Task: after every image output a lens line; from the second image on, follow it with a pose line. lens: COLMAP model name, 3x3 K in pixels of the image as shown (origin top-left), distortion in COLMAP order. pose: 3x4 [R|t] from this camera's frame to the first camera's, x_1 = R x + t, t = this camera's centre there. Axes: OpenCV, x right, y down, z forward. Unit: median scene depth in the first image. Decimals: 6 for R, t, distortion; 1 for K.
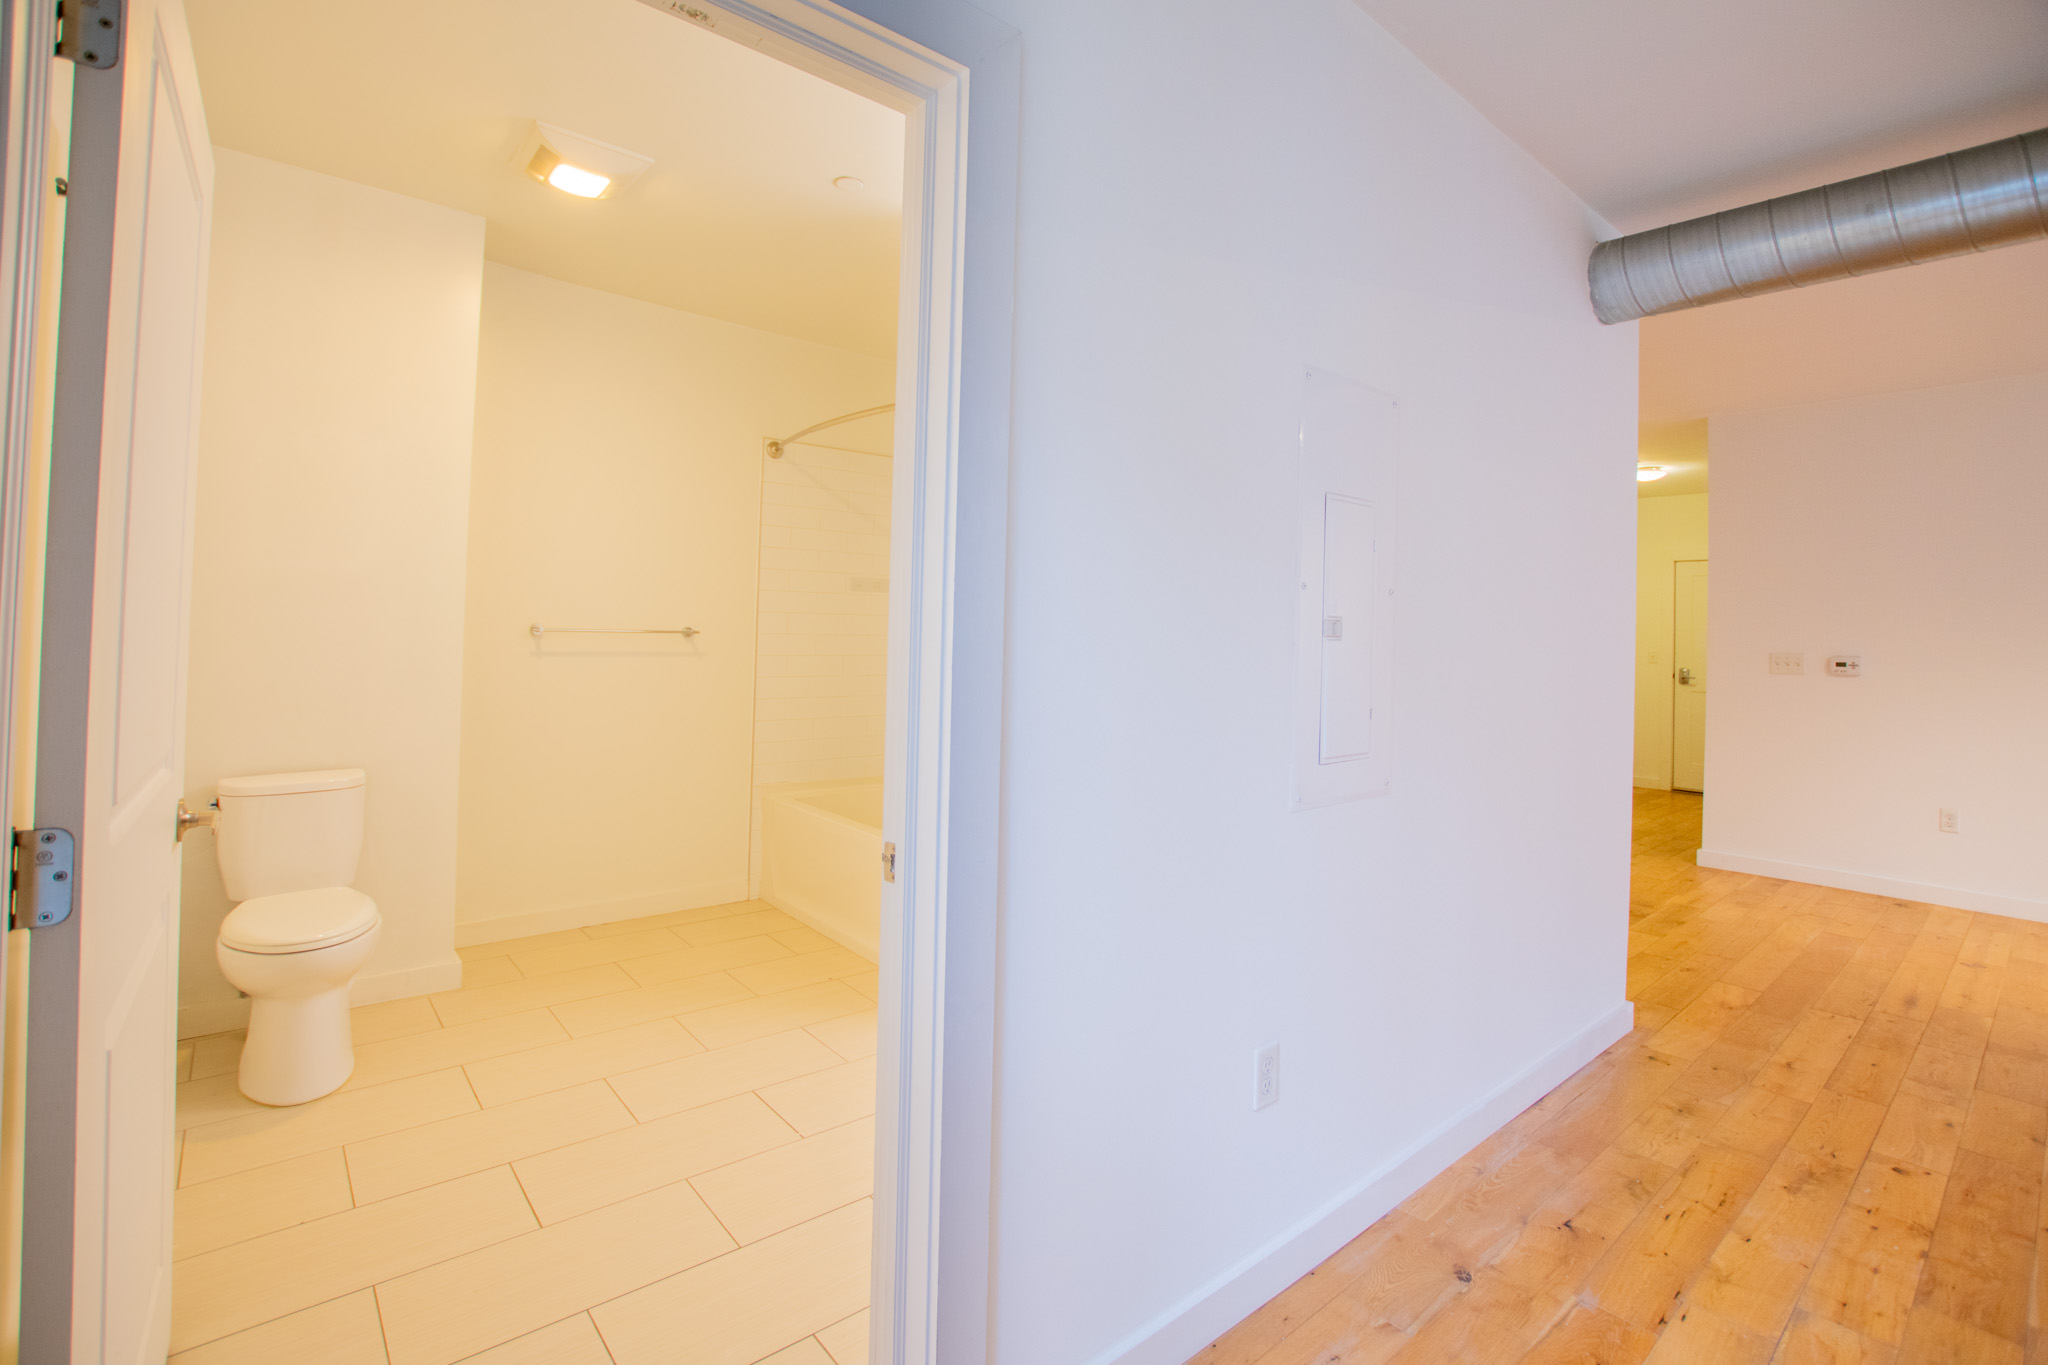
lens RADIAL K [[935.9, 0, 1023.2], [0, 935.9, 614.5], [0, 0, 1]] dist [-0.026055, 0.001326]
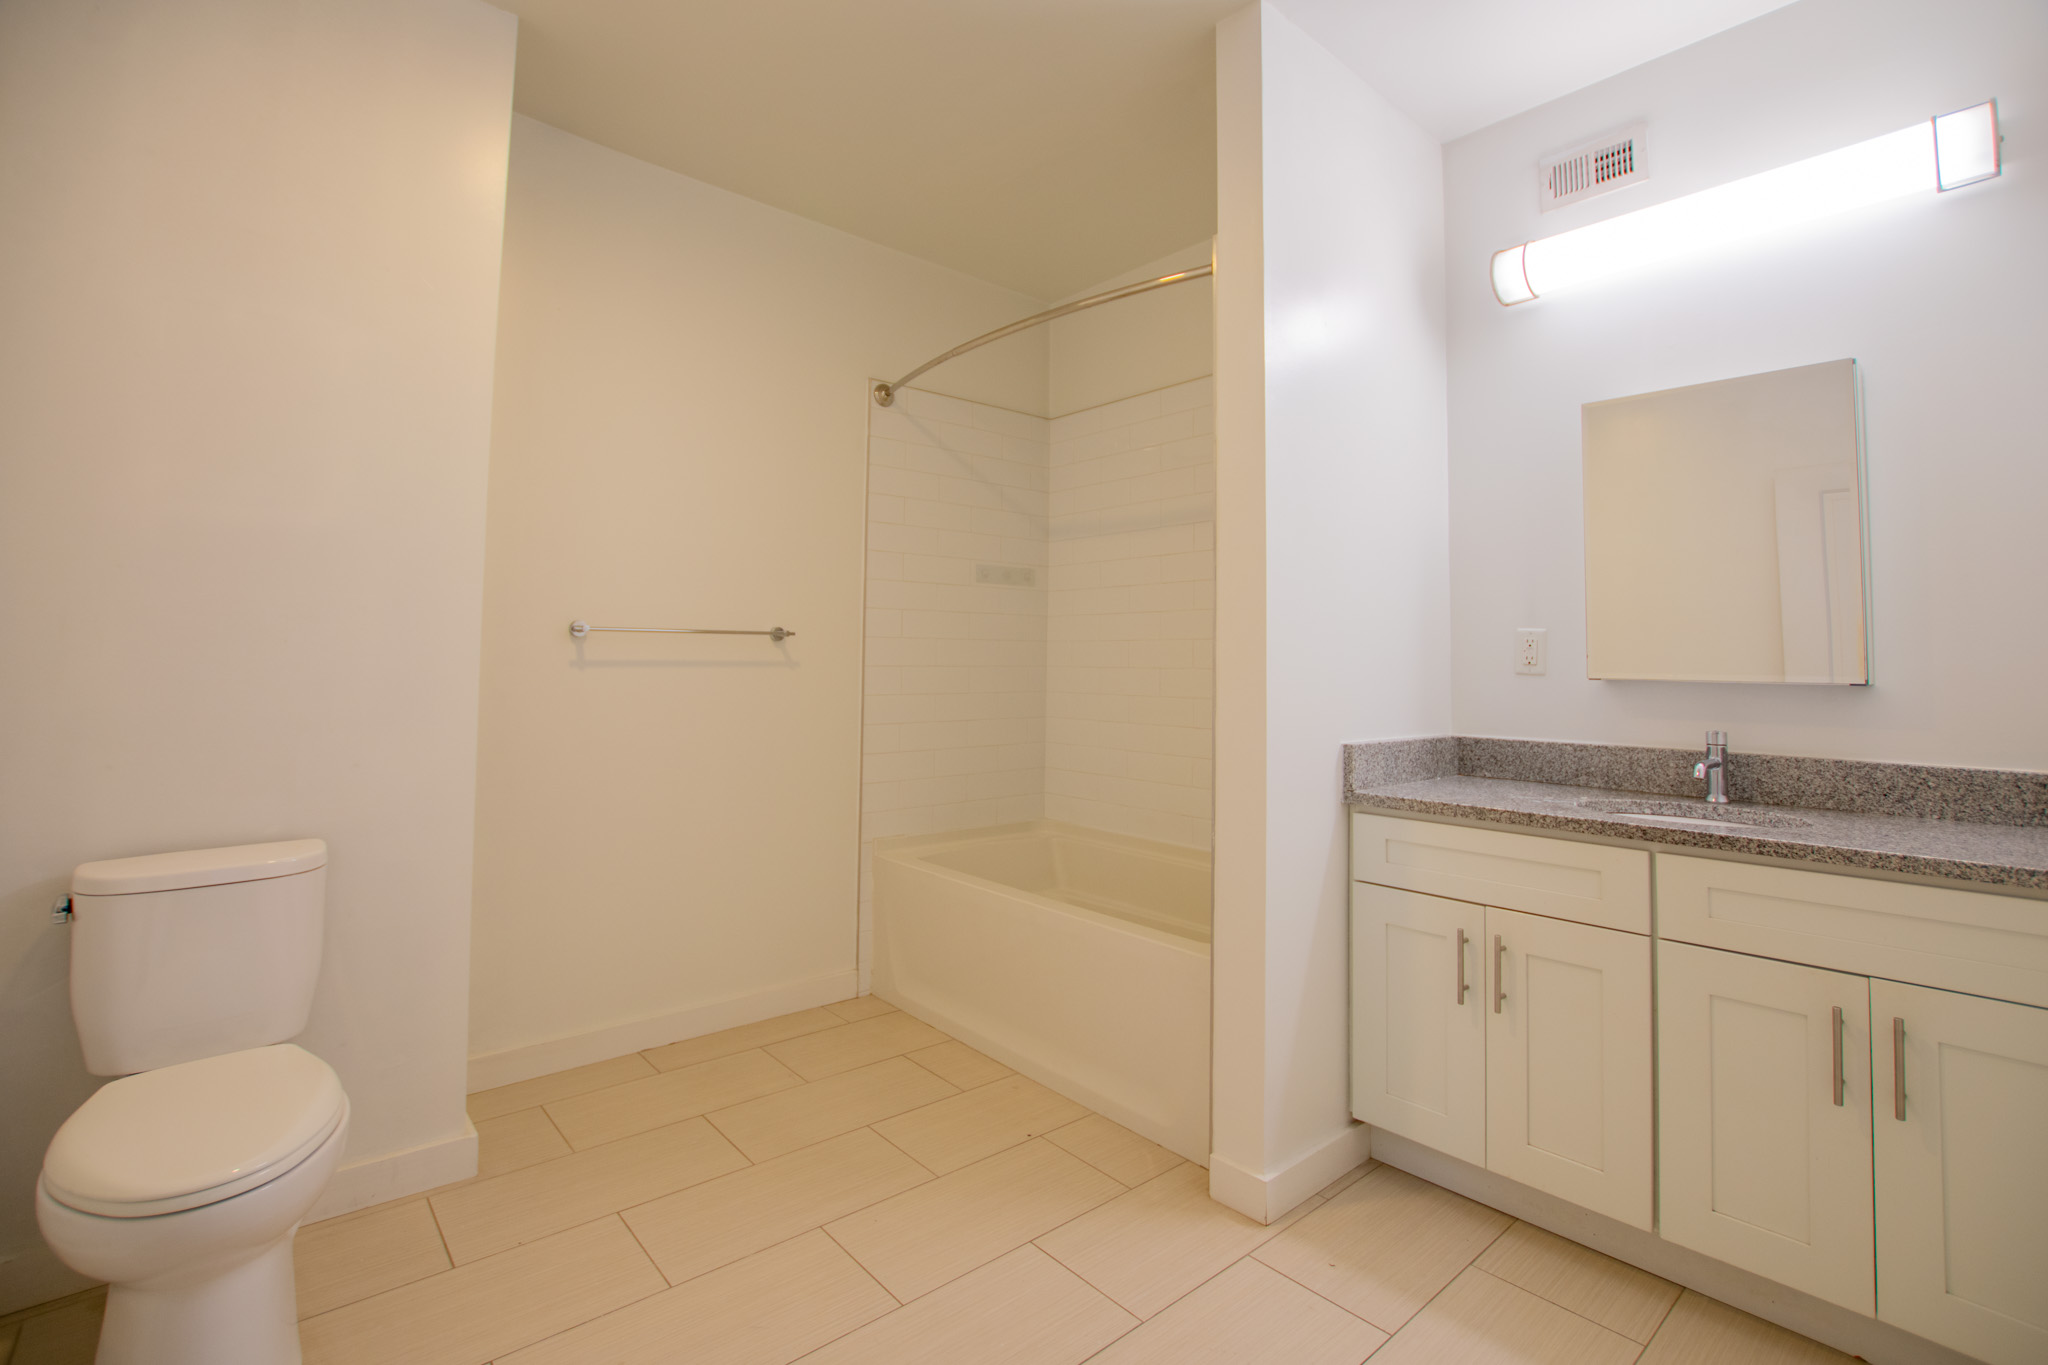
lens RADIAL K [[935.9, 0, 1023.2], [0, 935.9, 614.5], [0, 0, 1]] dist [-0.026055, 0.001326]
pose [[0.999805, -0.013987, 0.013918, -0.194787], [0.014422, 0.999395, -0.031637, 0.032600], [-0.013467, 0.031832, 0.999403, 0.287574]]
